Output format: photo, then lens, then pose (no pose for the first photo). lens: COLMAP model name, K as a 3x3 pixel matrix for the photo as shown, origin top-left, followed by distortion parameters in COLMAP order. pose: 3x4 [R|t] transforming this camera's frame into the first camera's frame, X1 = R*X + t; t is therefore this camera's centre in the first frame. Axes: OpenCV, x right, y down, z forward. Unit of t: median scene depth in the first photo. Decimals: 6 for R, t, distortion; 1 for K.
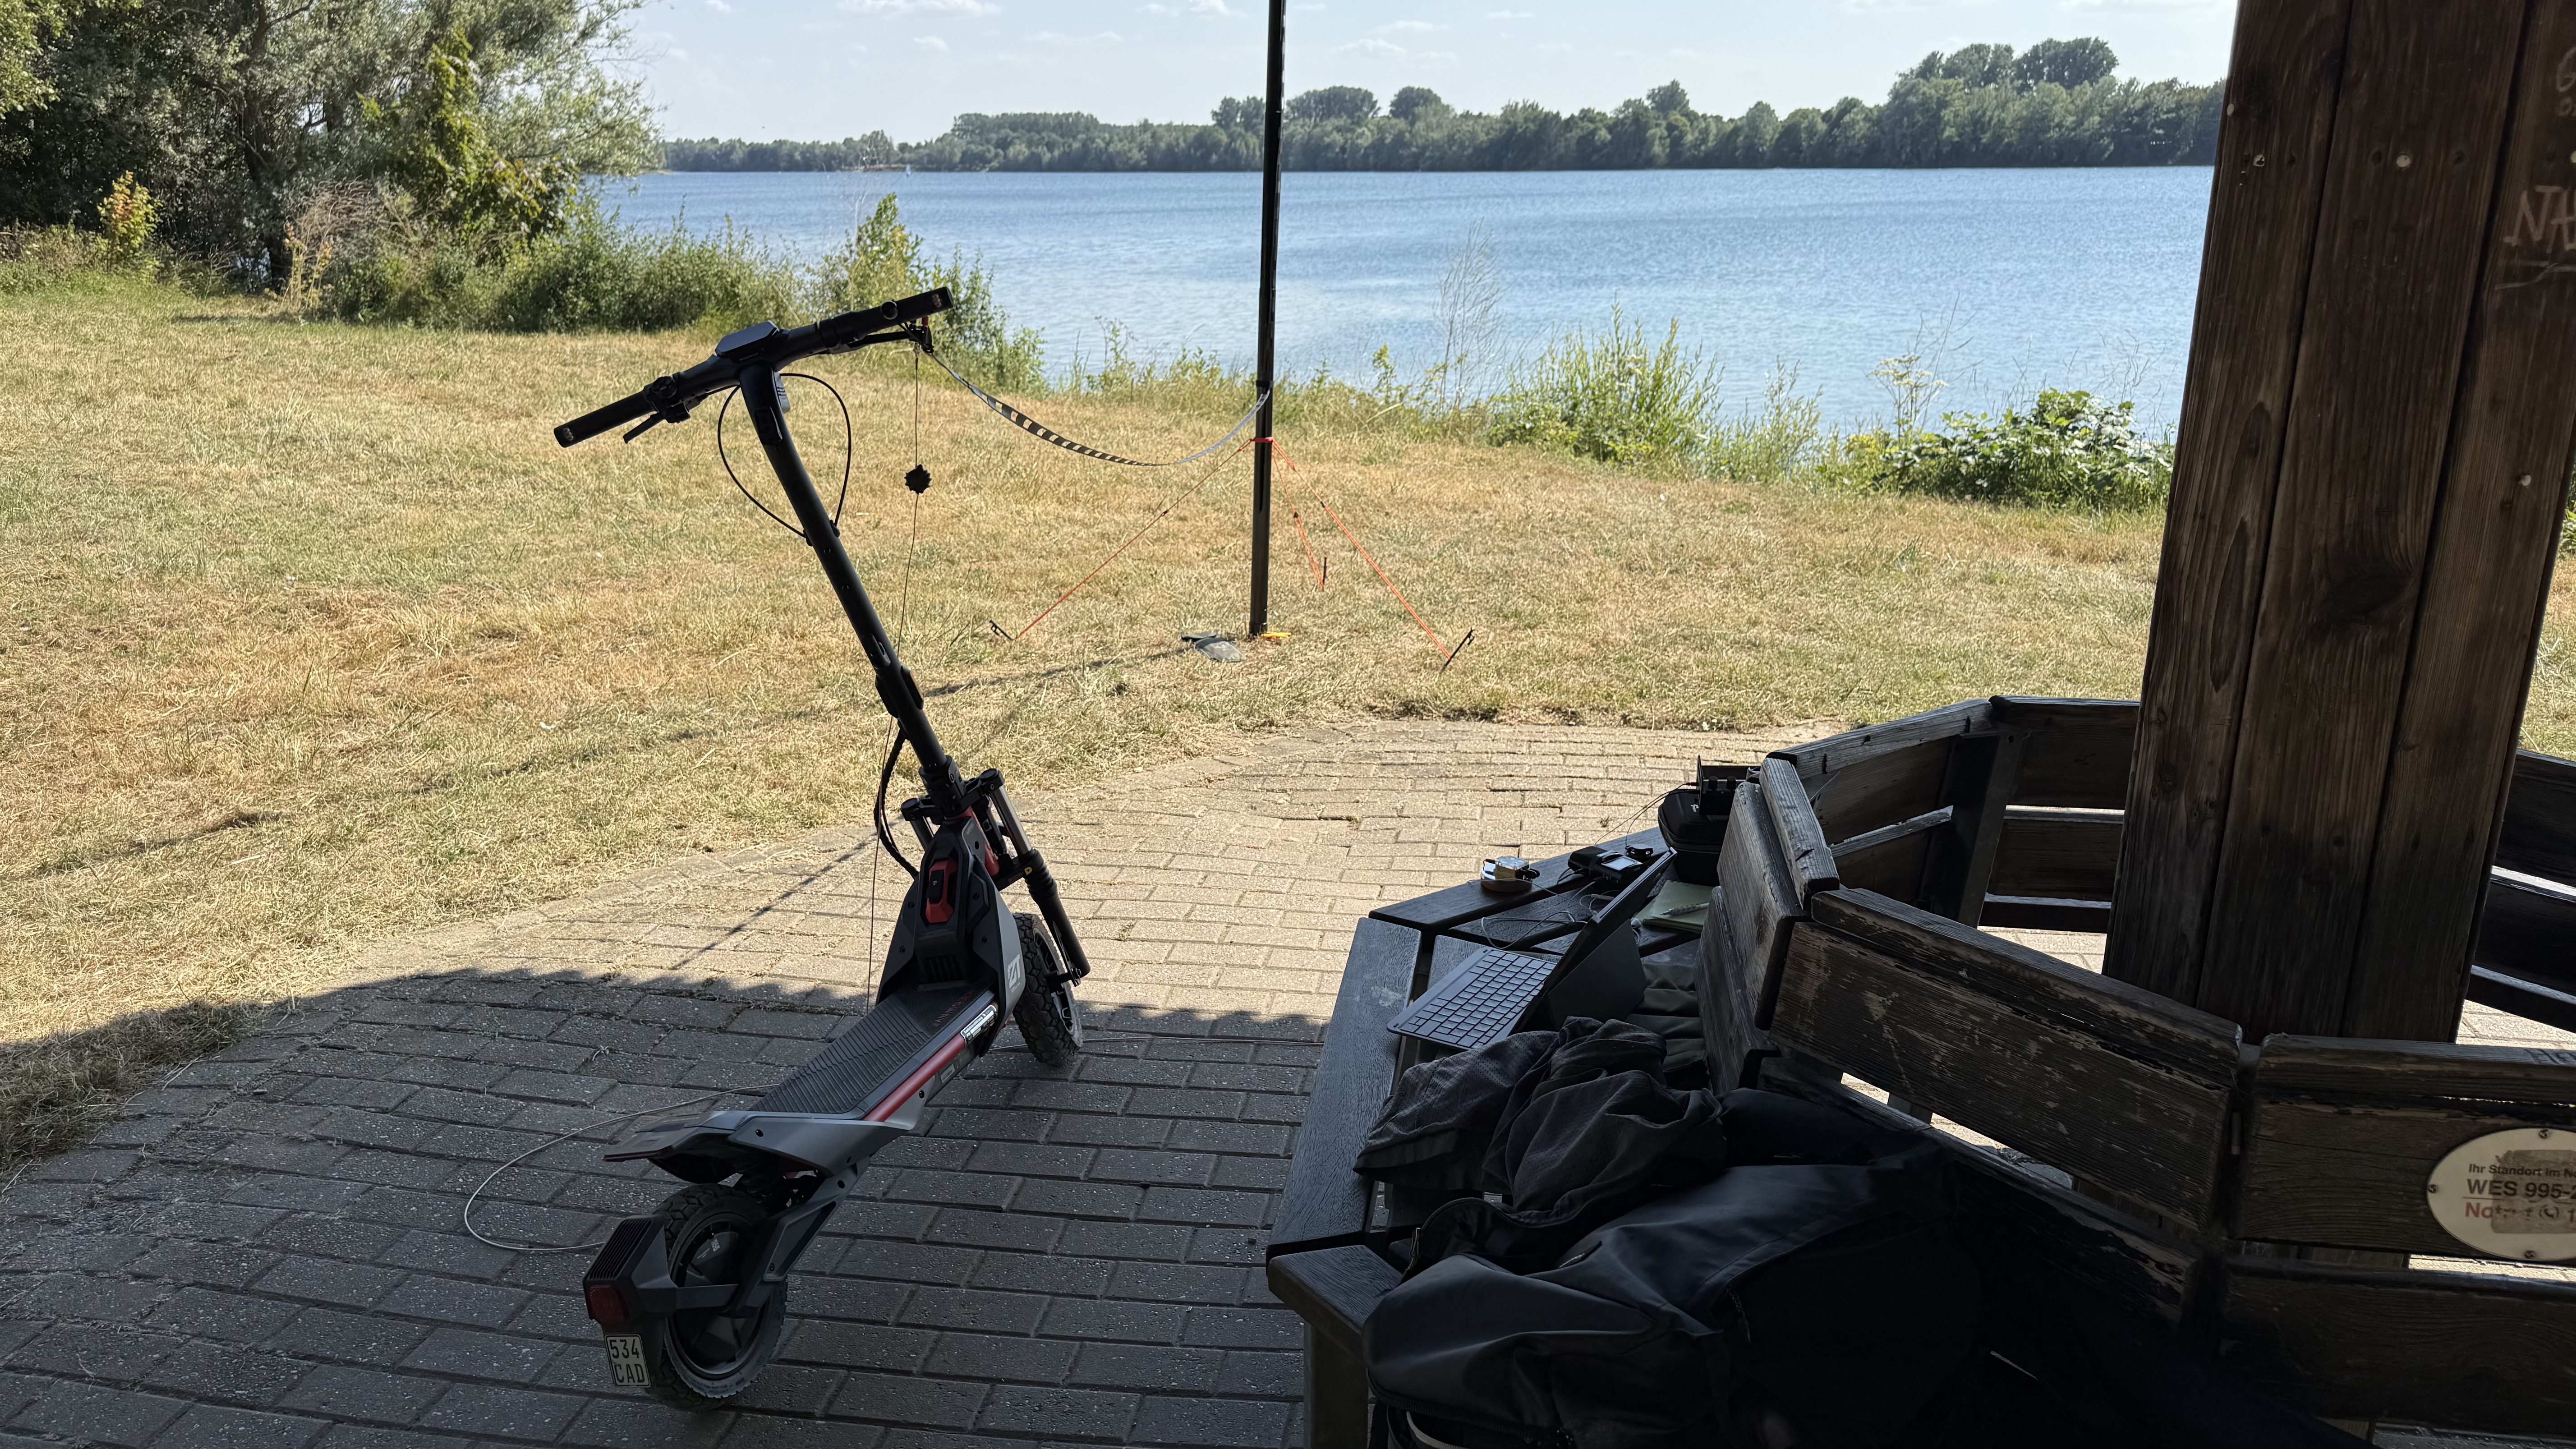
lens RADIAL K [[1821.5, 0, 1281.4], [0, 1821.5, 730.0], [0, 0, 1]] dist [0.043618, -0.075086]
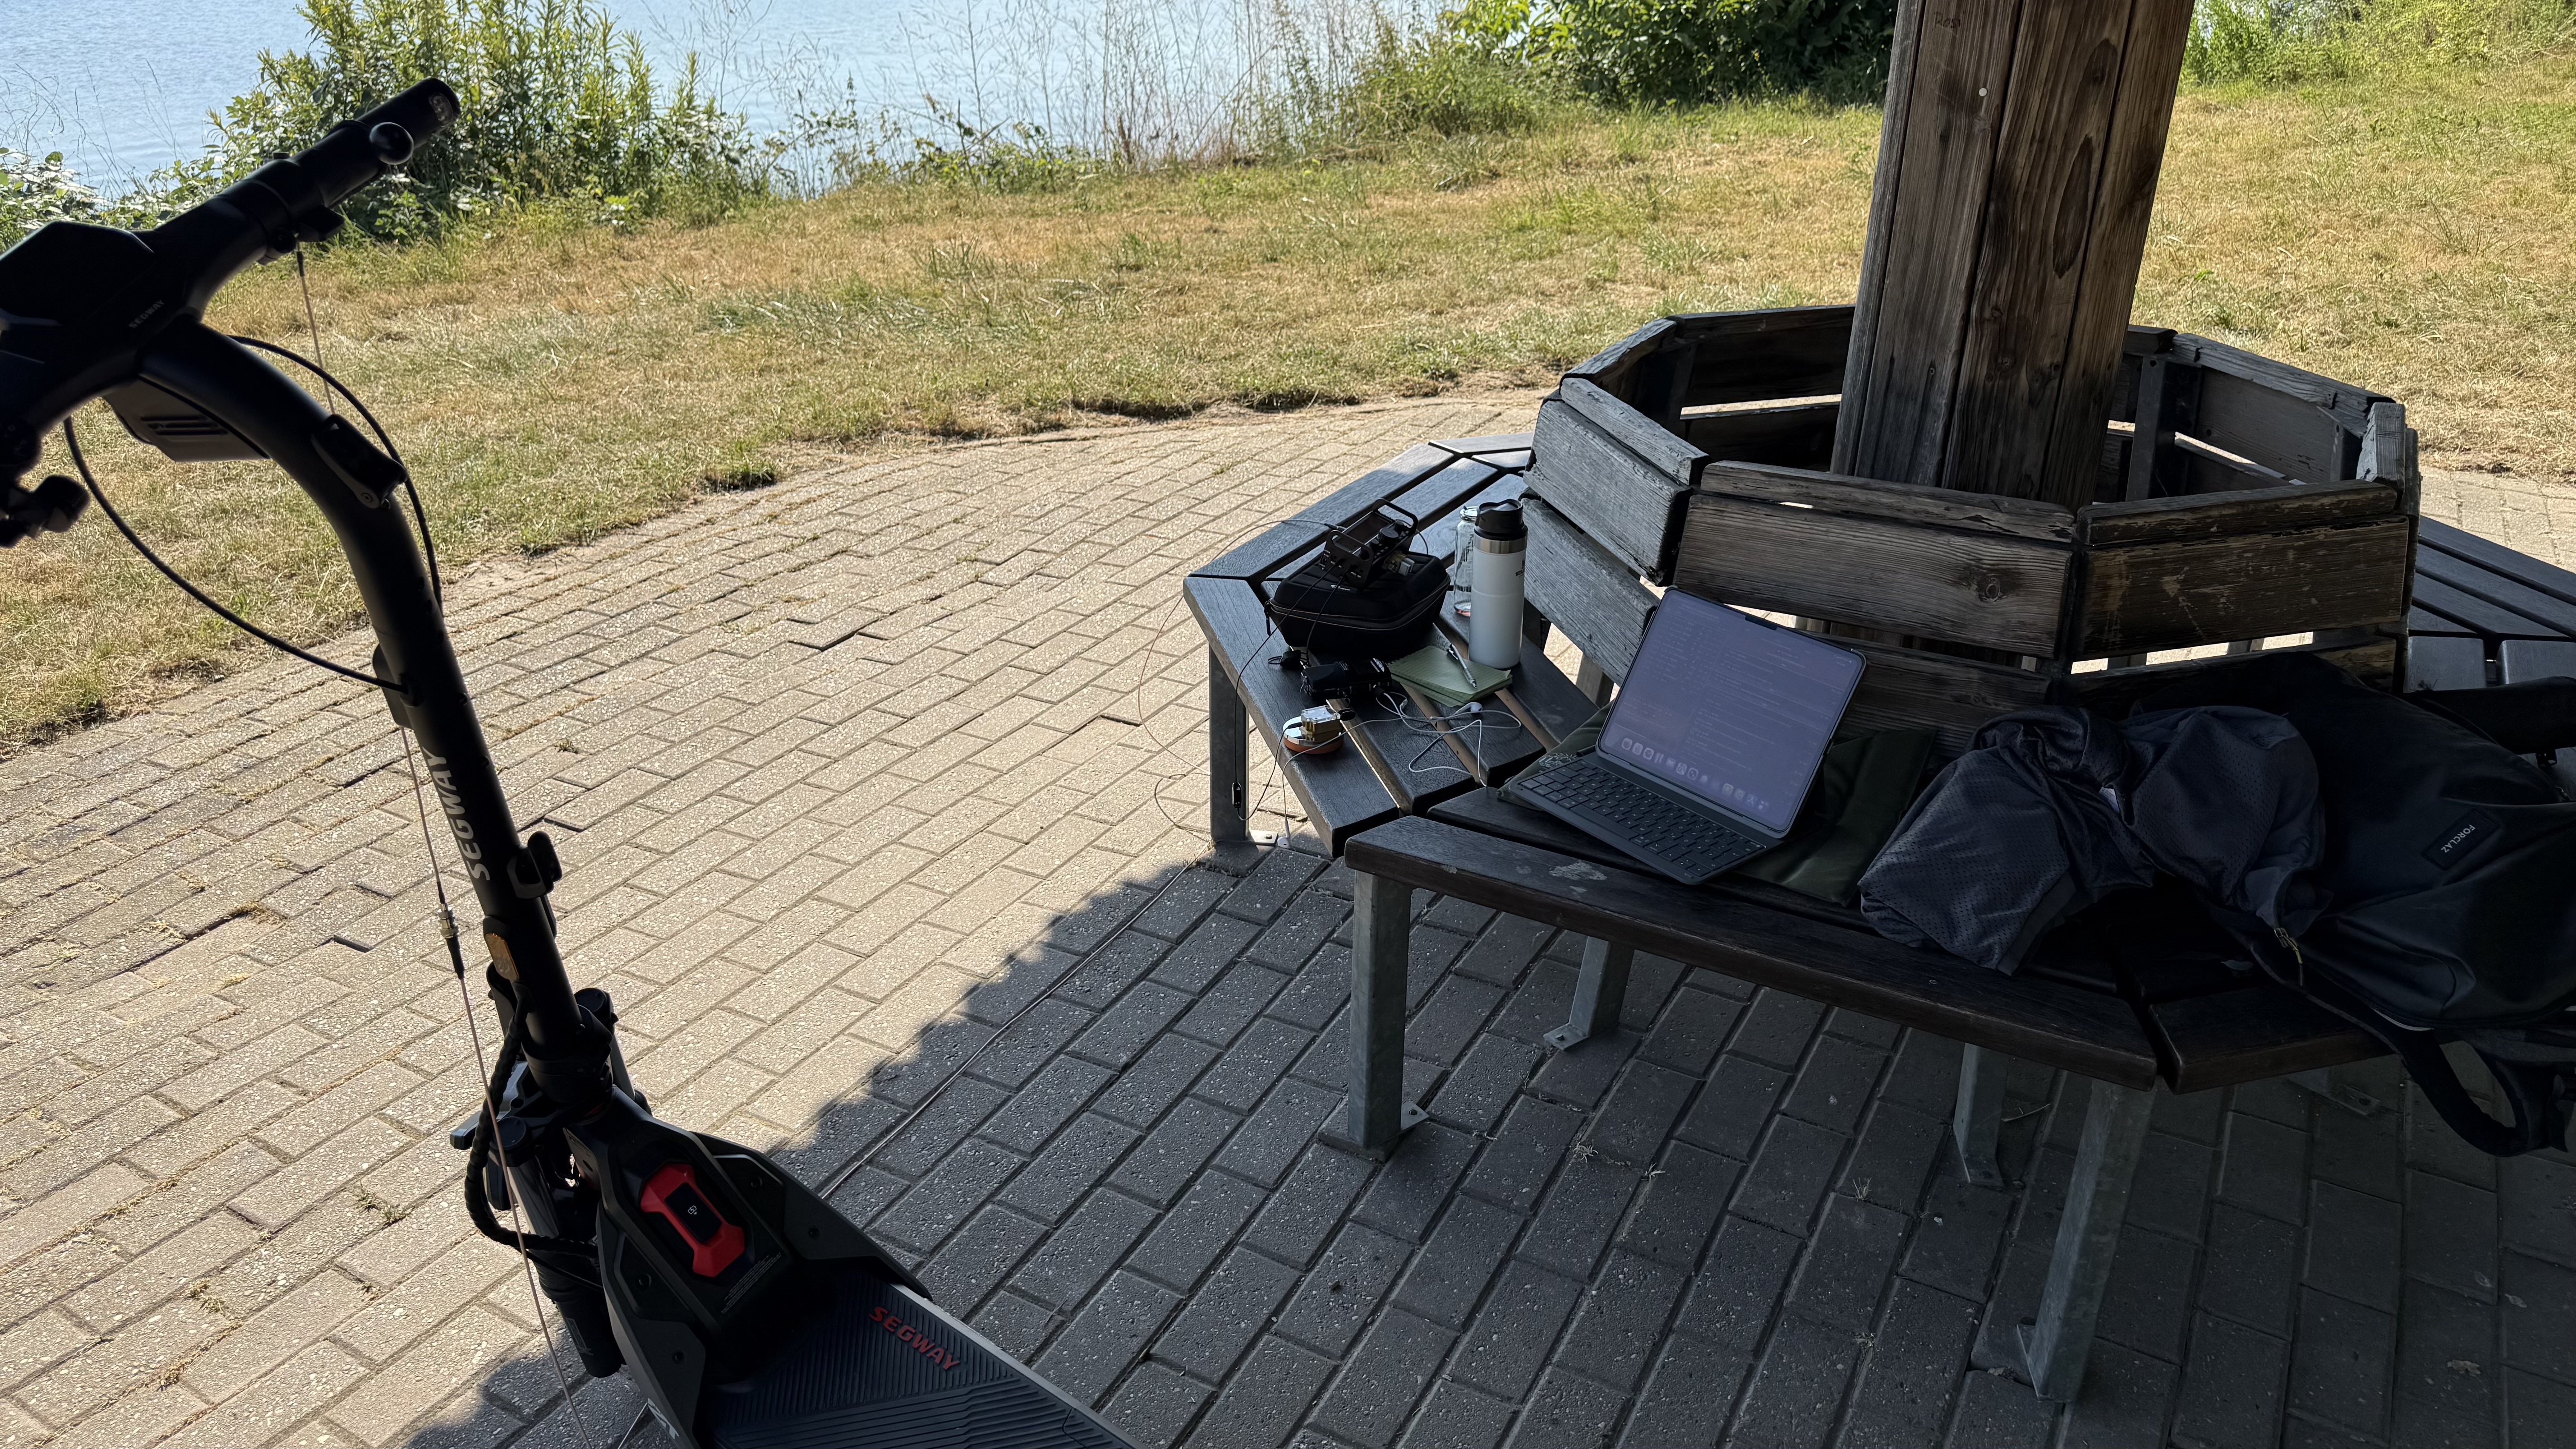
lens RADIAL K [[1821.5, 0, 1267.6], [0, 1821.5, 727.7], [0, 0, 1]] dist [0.043618, -0.075086]
pose [[0.337813, -0.391298, 0.856019, -0.871608], [0.265702, 0.912139, 0.312097, -0.274402], [-0.902931, 0.122015, 0.412101, 0.989203]]
